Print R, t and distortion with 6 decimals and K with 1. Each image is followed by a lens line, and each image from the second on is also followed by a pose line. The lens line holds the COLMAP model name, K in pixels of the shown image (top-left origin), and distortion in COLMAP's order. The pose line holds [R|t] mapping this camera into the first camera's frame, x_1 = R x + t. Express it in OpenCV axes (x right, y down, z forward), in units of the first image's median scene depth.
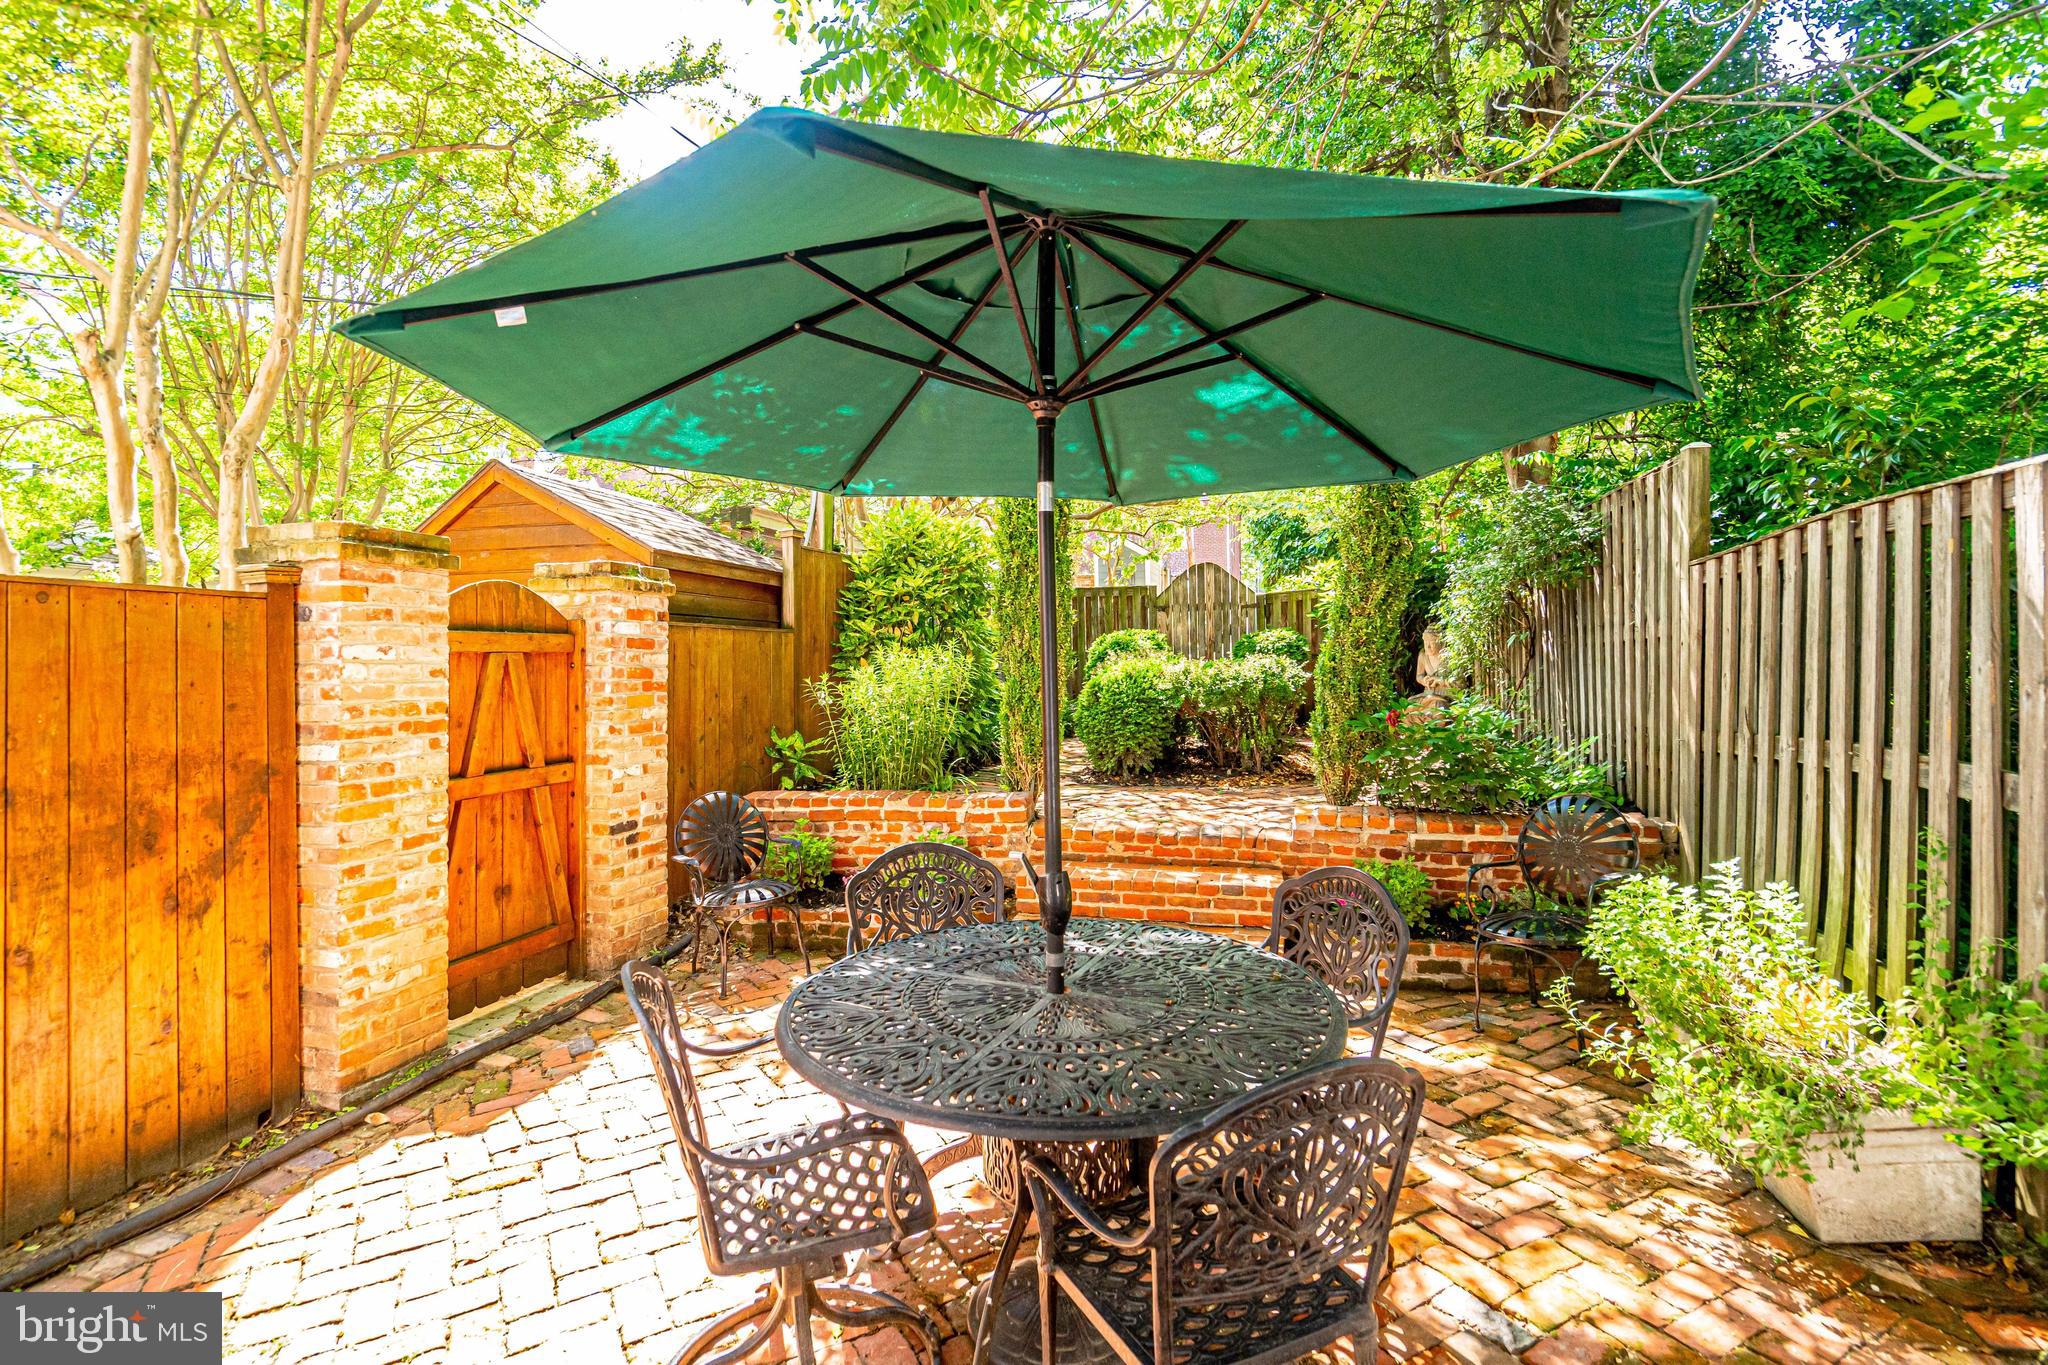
lens RADIAL K [[998.1, 0, 1028.2], [0, 998.1, 644.4], [0, 0, 1]] dist [-0.005887, 0.000428]
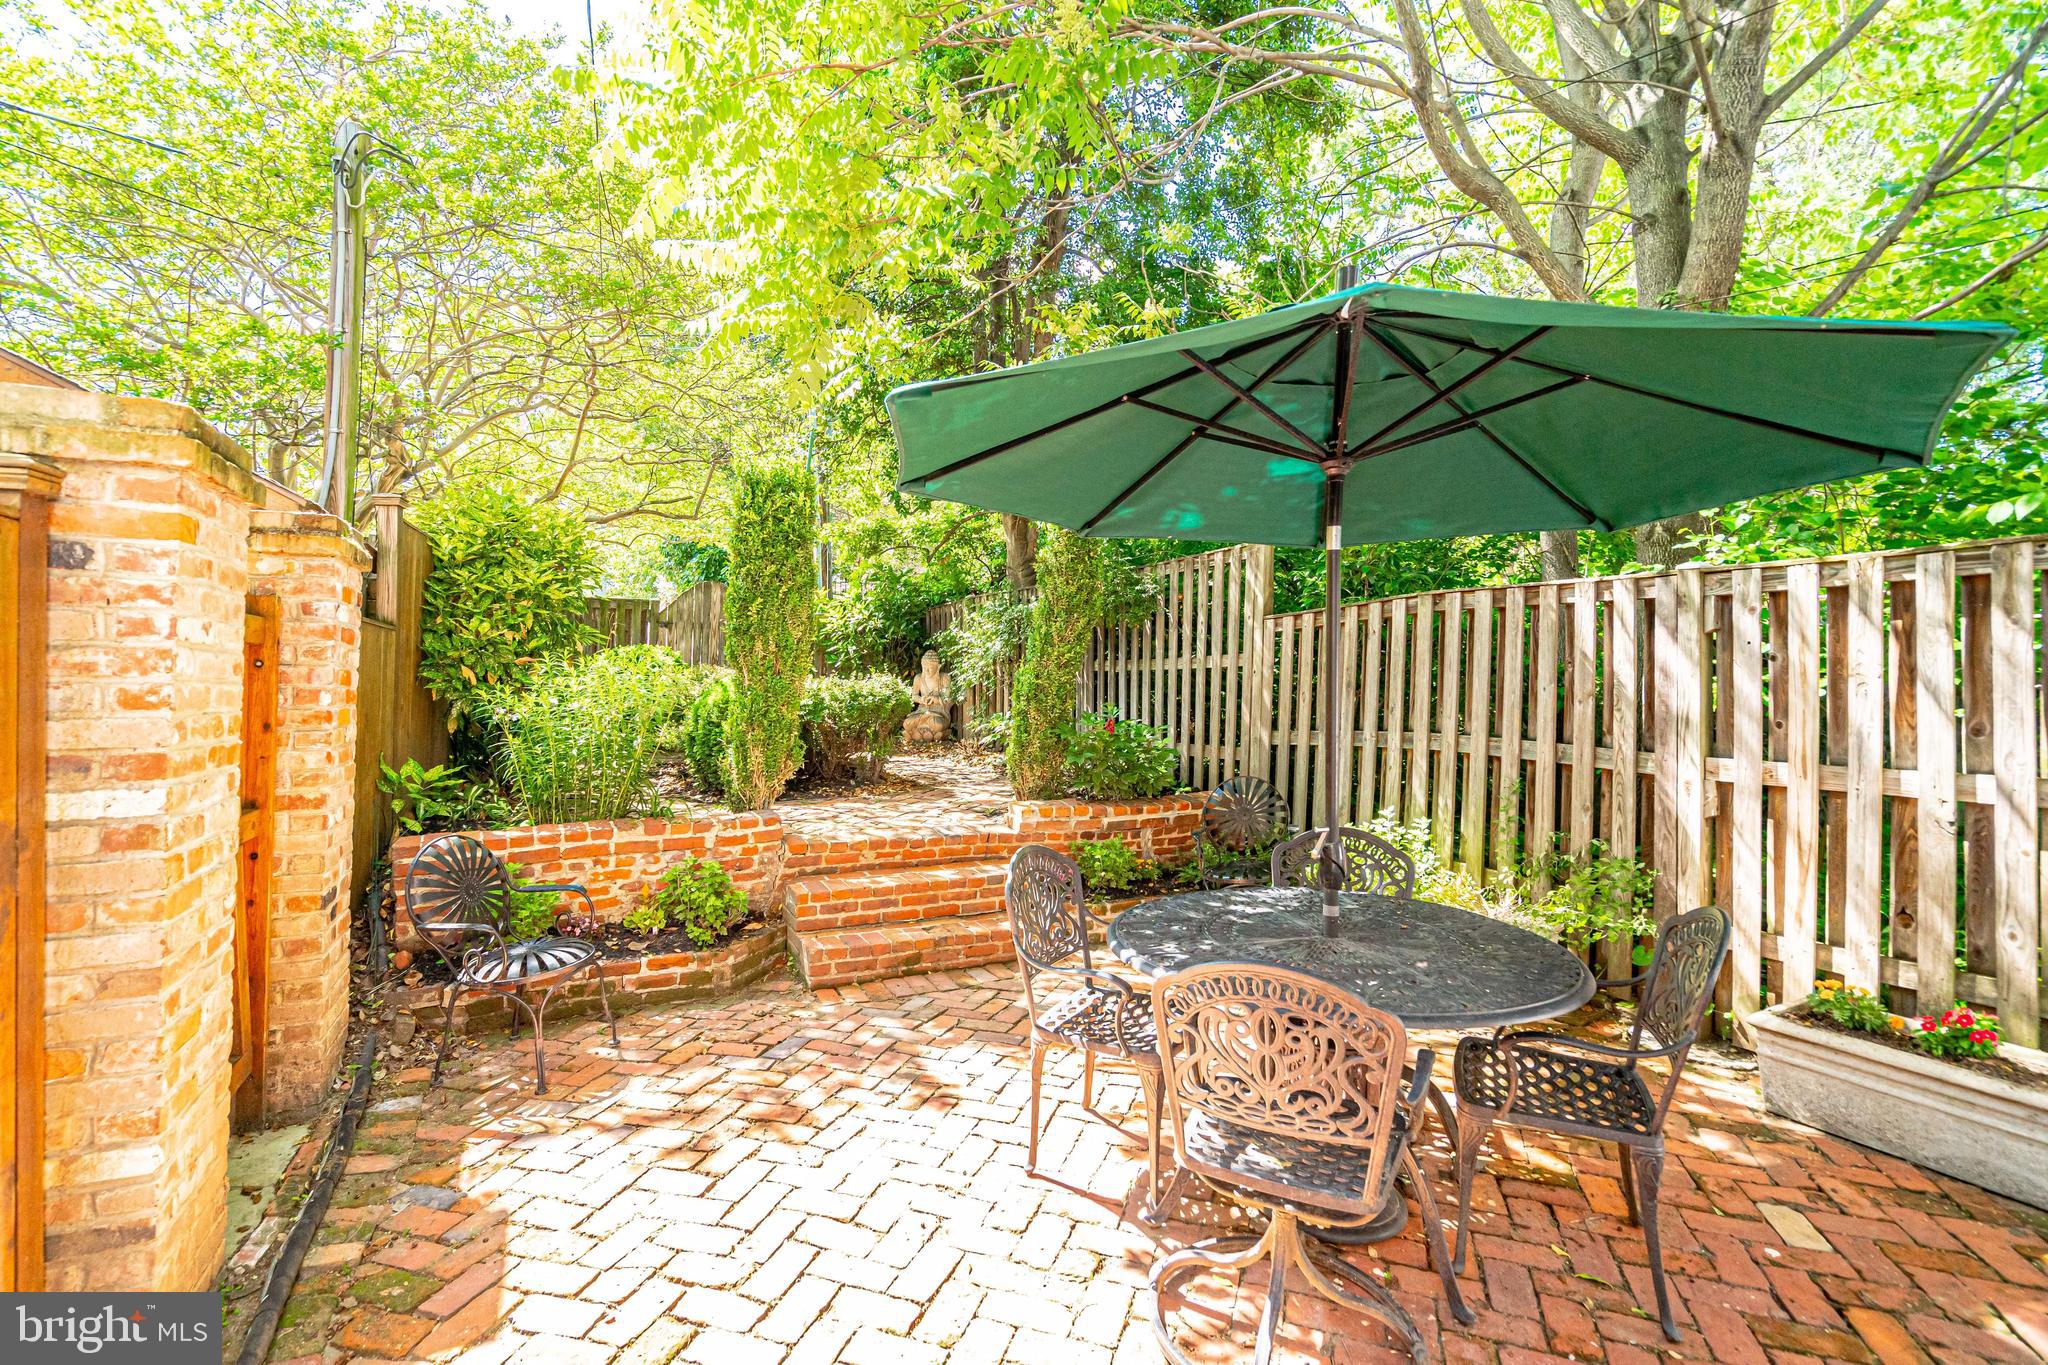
lens RADIAL K [[947.6, 0, 1019.8], [0, 947.6, 674.9], [0, 0, 1]] dist [-0.004184, 0.001079]
pose [[0.741650, 0.022810, 0.670400, -0.443888], [-0.027057, 0.999626, -0.004080, 0.015333], [-0.670242, -0.015113, 0.741989, 0.164346]]
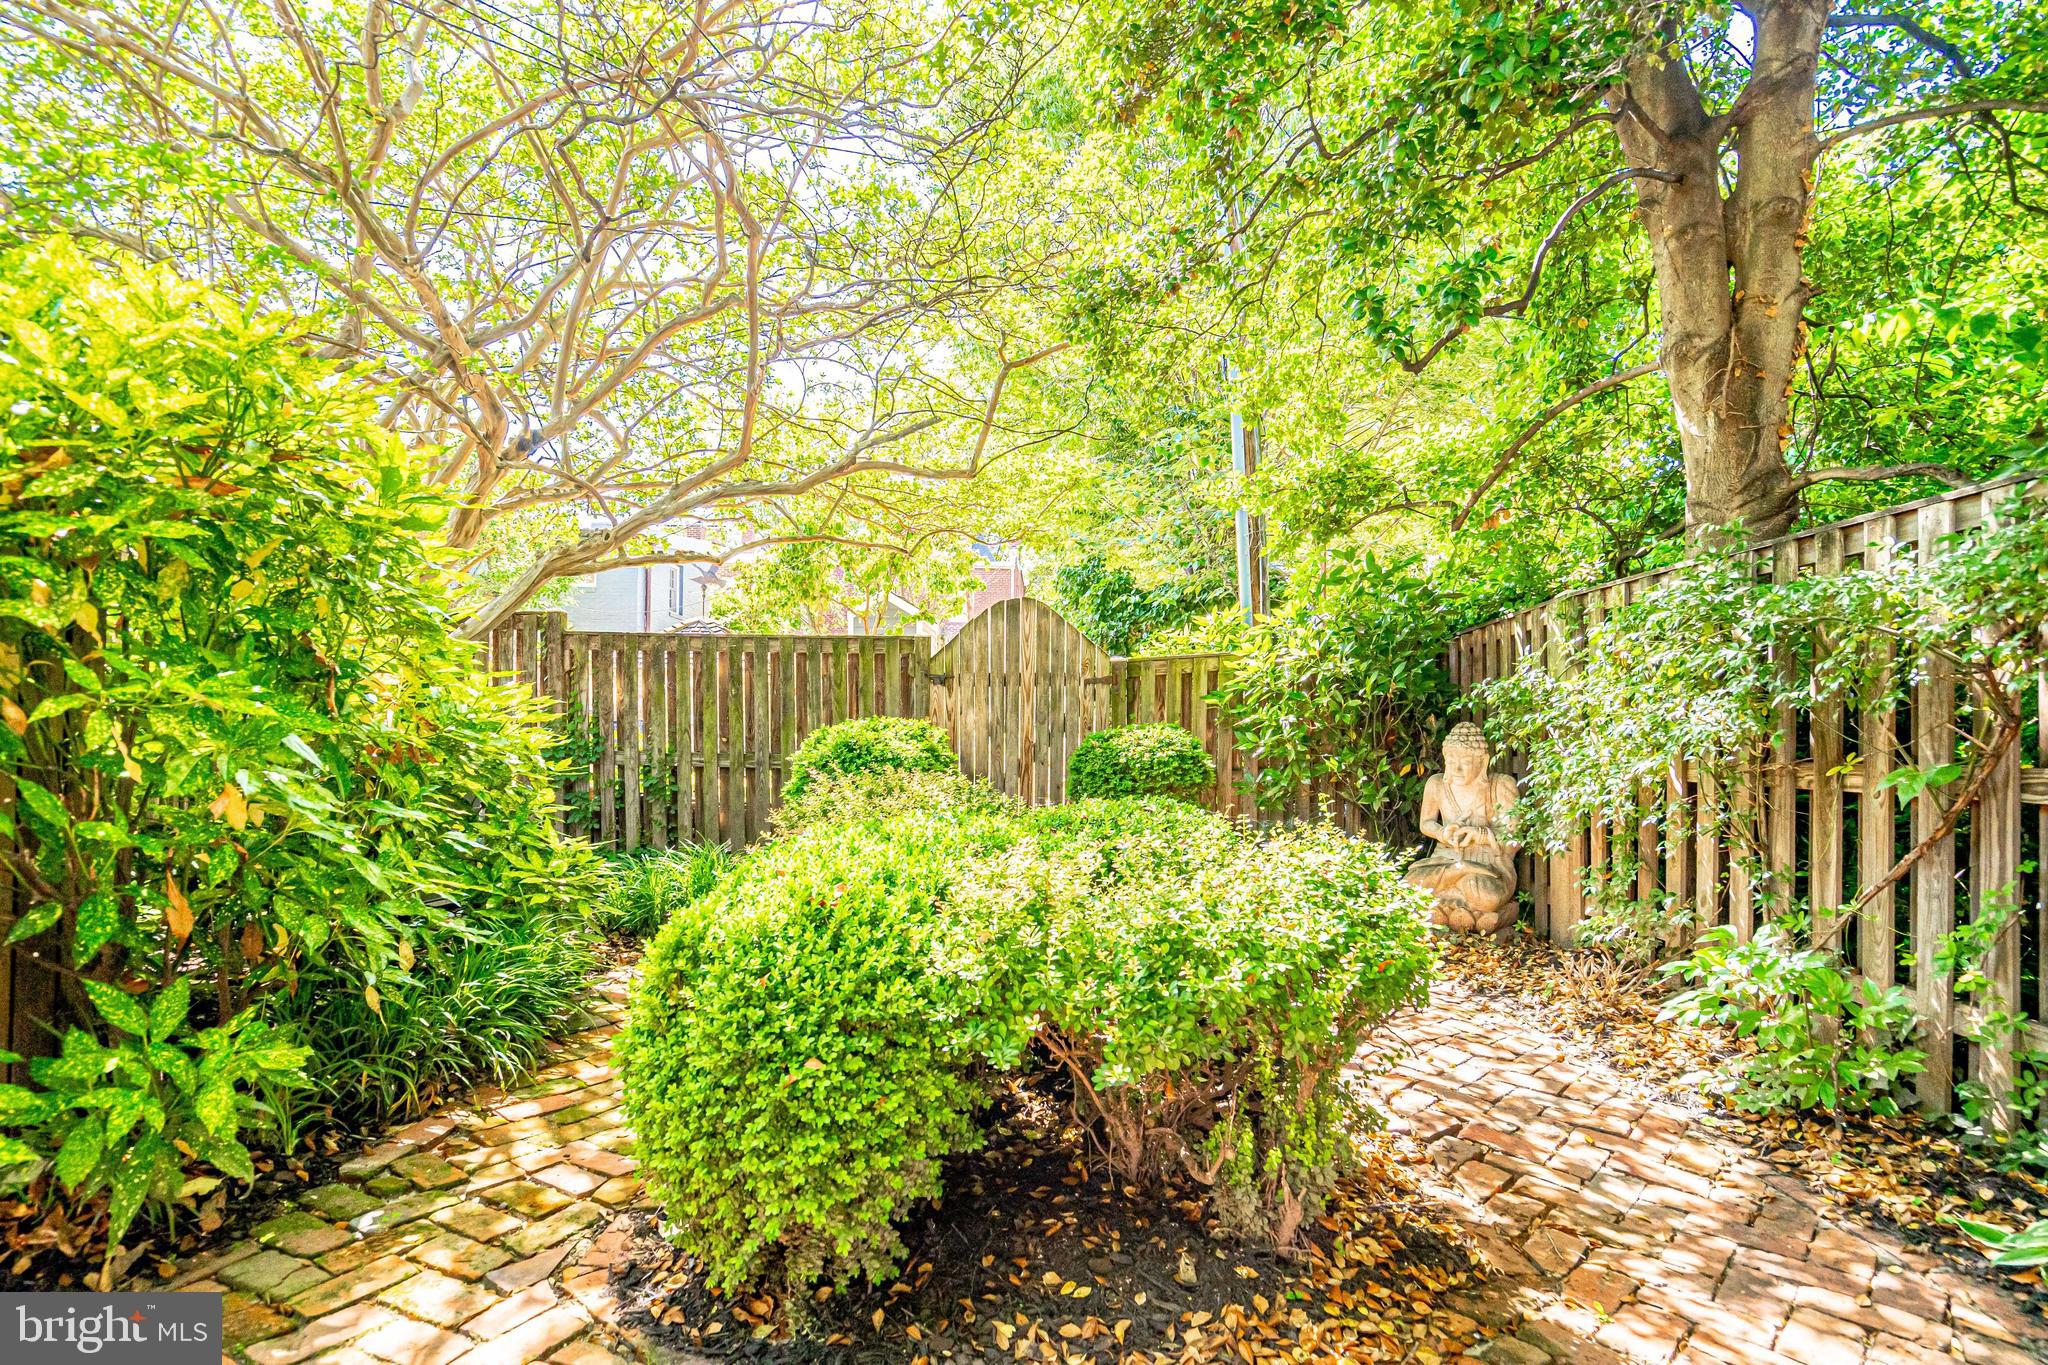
lens RADIAL K [[947.6, 0, 1048.3], [0, 947.6, 715.5], [0, 0, 1]] dist [-0.004184, 0.001079]
pose [[0.967808, 0.025956, 0.250350, 0.124866], [-0.023645, 0.999646, -0.012233, -0.023615], [-0.250578, 0.005919, 0.968078, 0.969852]]
